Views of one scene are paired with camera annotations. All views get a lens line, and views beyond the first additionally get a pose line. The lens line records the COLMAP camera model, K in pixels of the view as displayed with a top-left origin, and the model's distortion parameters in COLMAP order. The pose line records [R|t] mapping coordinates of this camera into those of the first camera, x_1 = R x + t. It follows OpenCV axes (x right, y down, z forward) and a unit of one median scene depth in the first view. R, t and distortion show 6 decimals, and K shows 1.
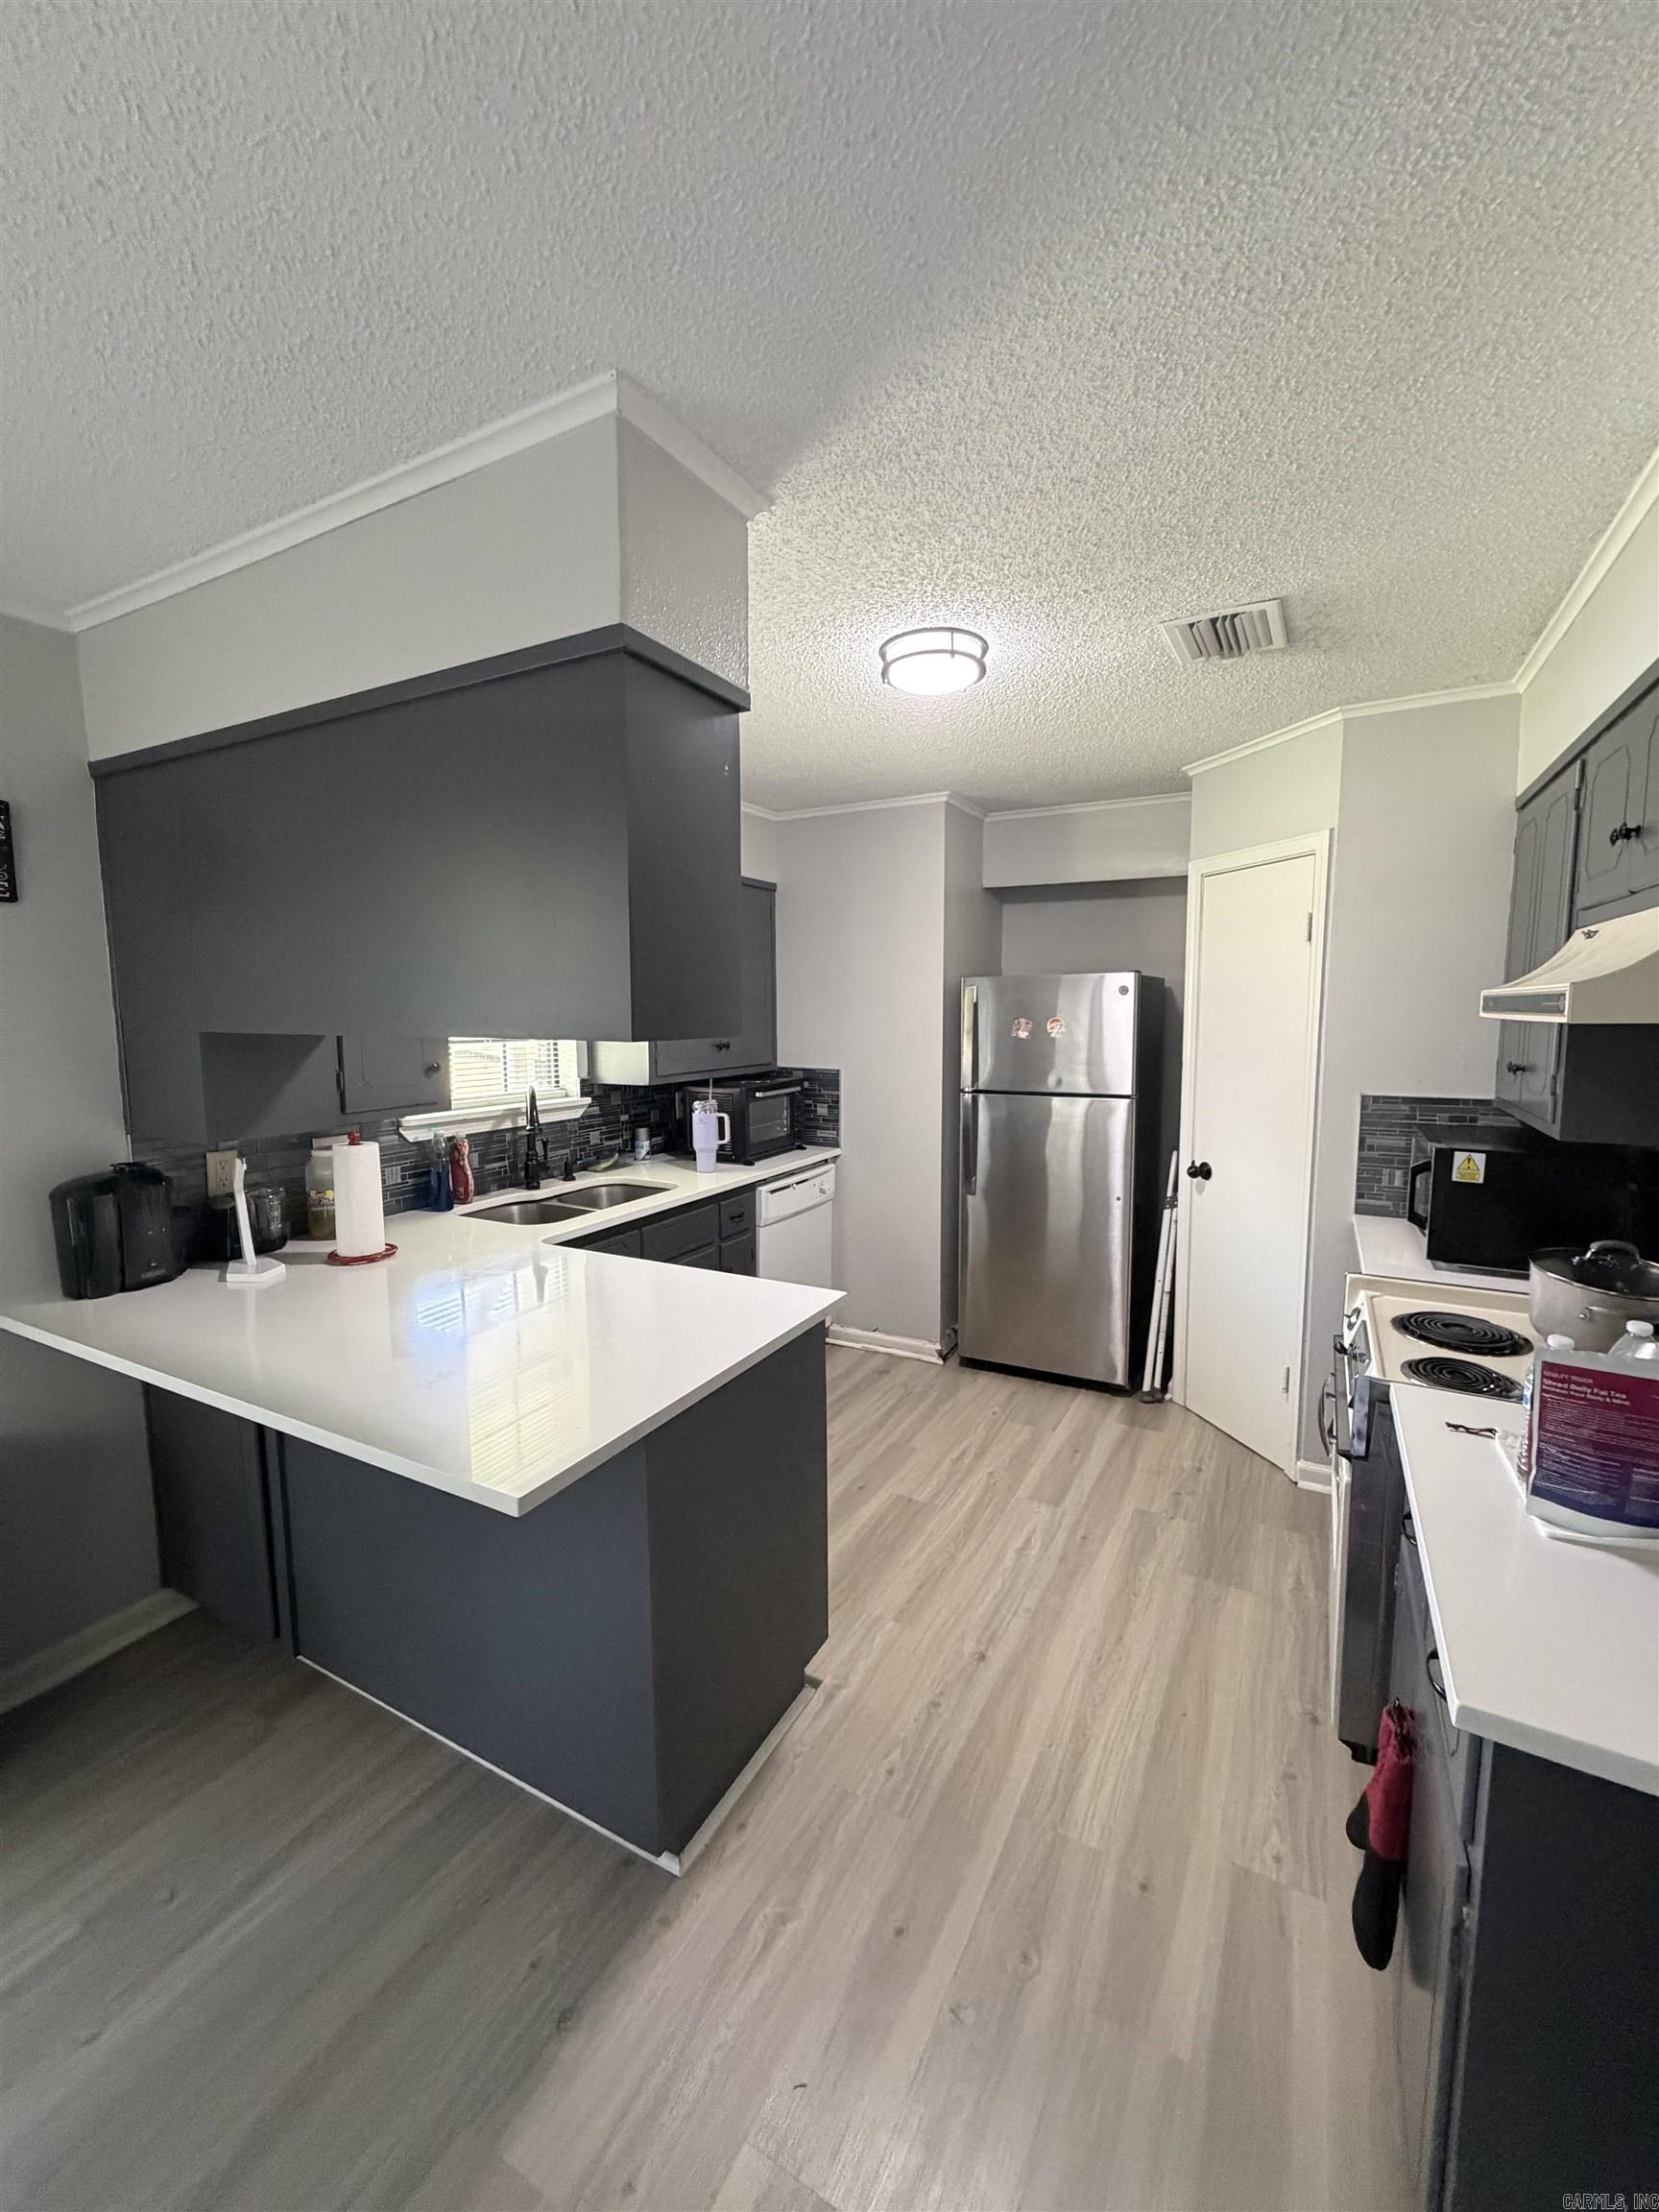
lens RADIAL K [[889.2, 0, 829.5], [0, 889.2, 1106.0], [0, 0, 1]] dist [0.000166, 0.000097]
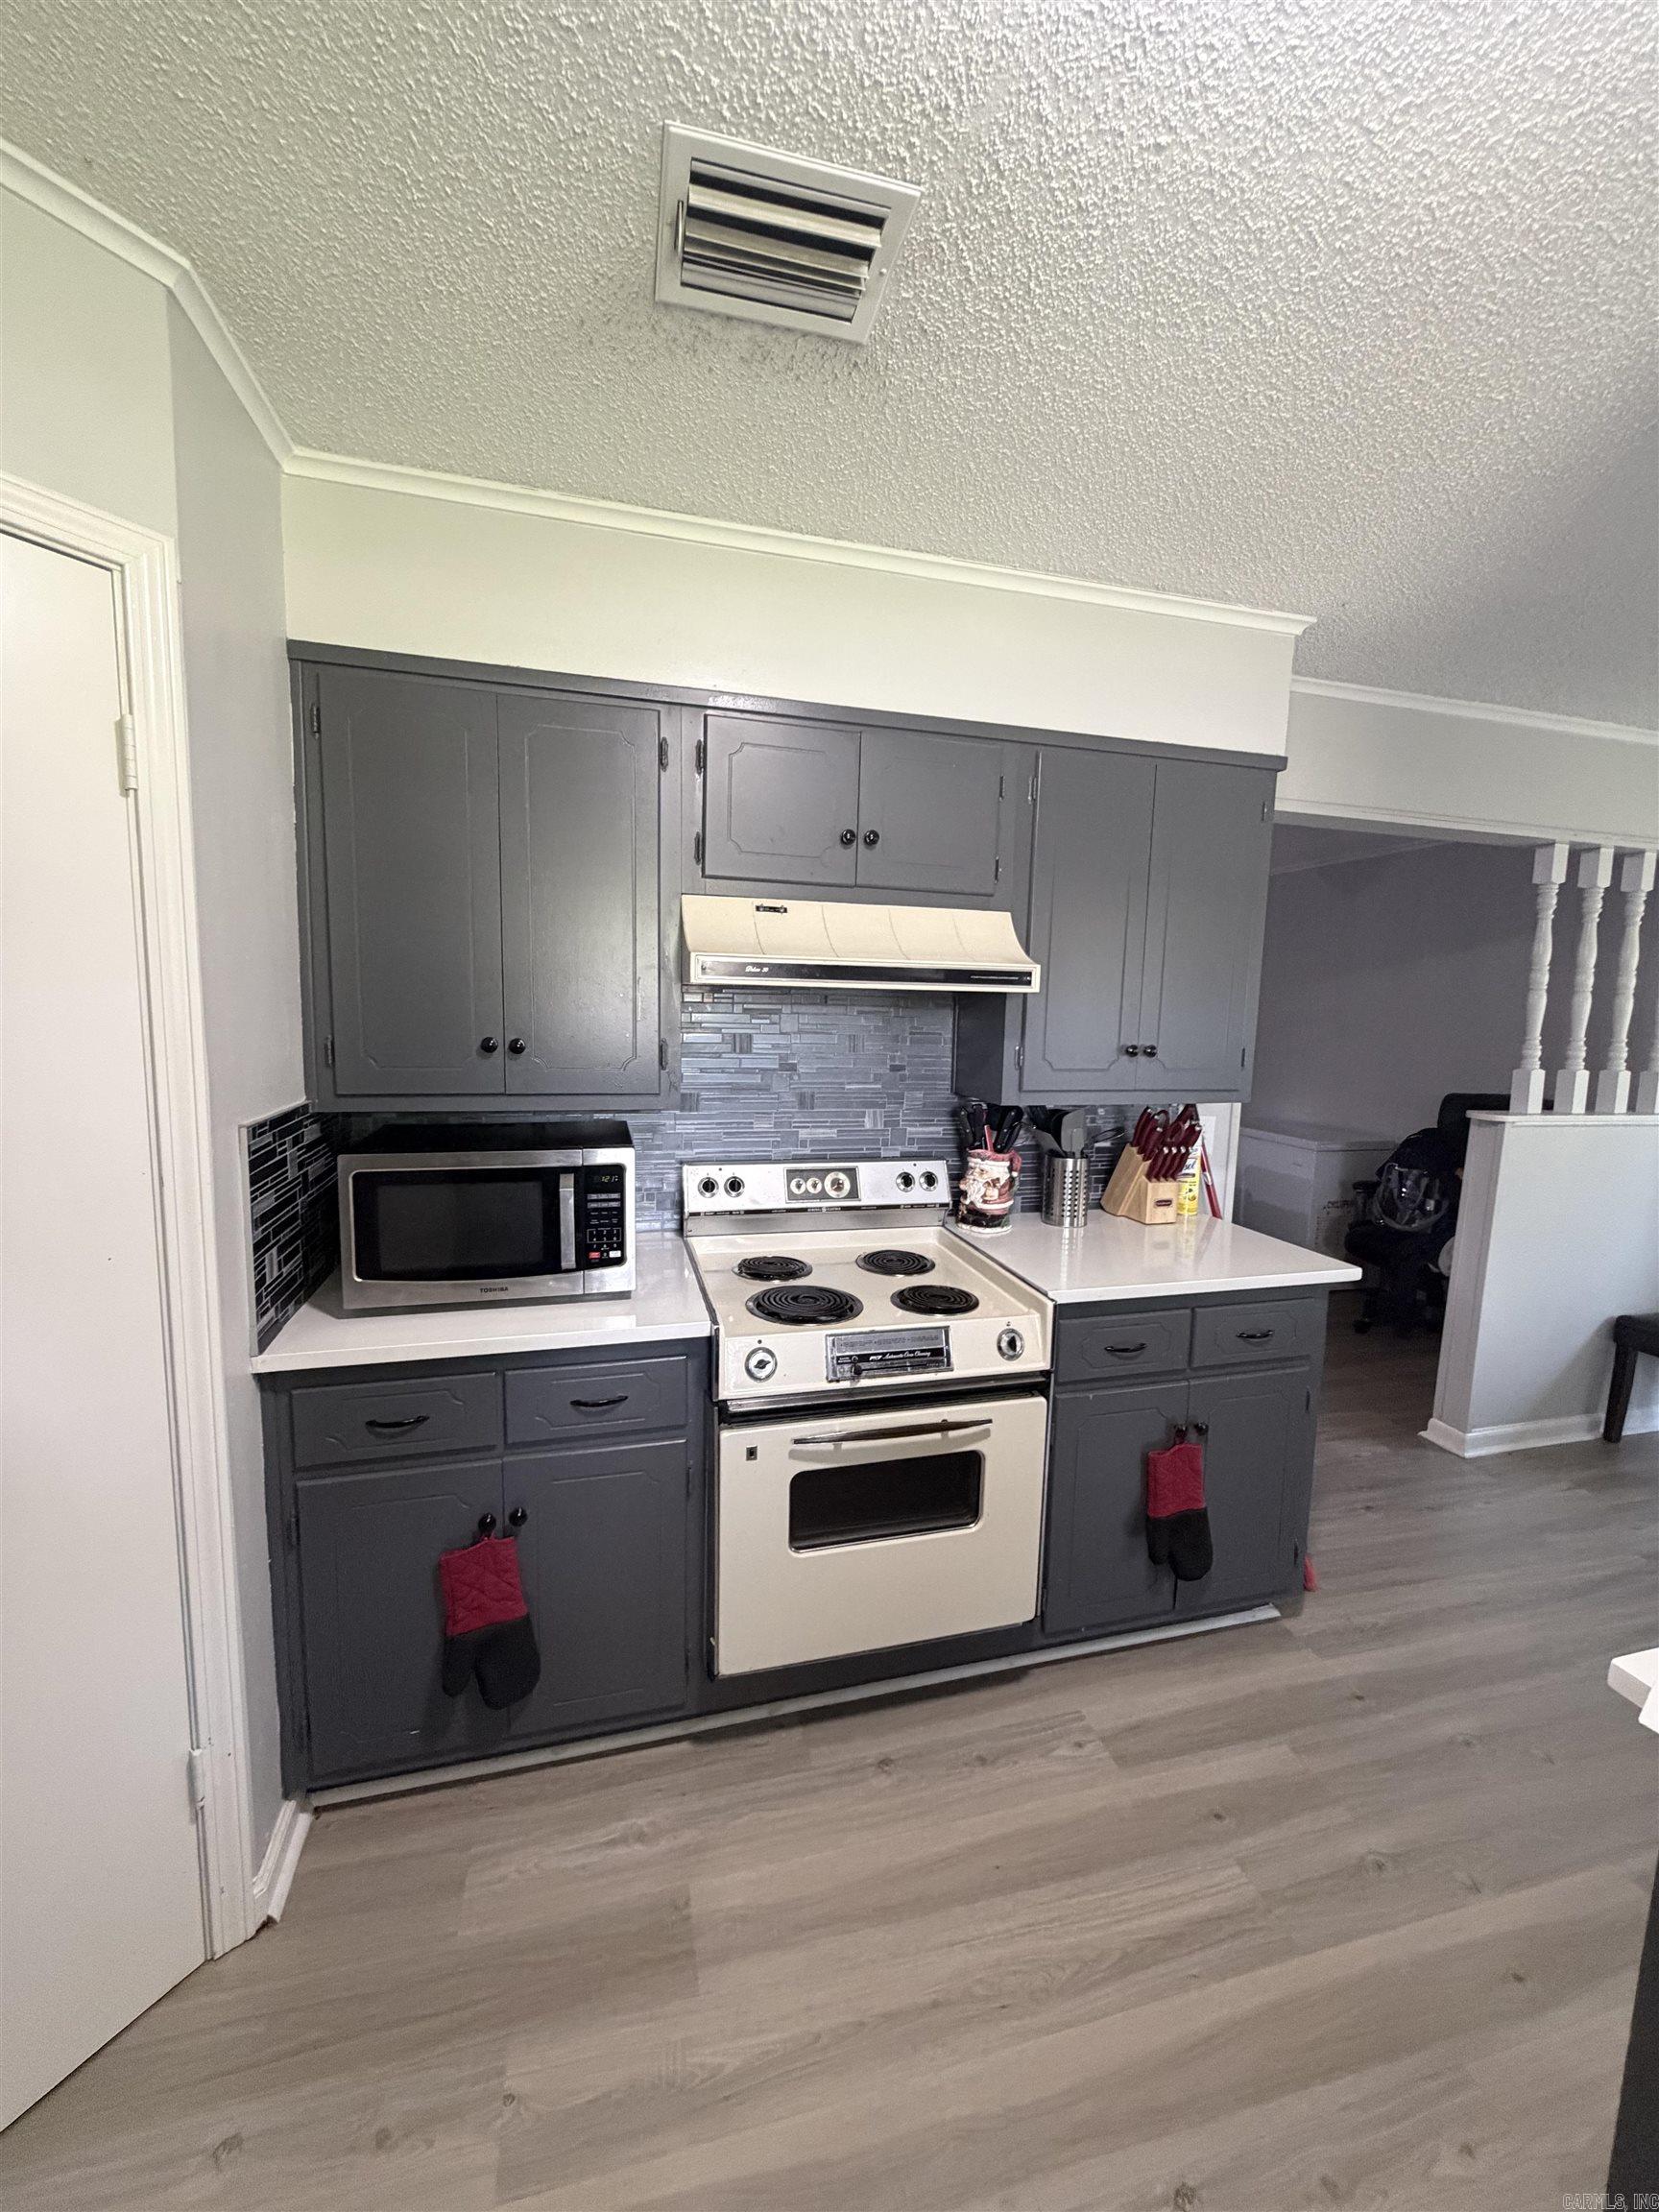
lens RADIAL K [[889.2, 0, 829.5], [0, 889.2, 1106.0], [0, 0, 1]] dist [0.000166, 0.000097]
pose [[-0.692519, -0.095762, 0.715016, 0.000115], [0.060060, 0.980056, 0.189430, -0.129051], [-0.718895, 0.174127, -0.672955, 1.413891]]
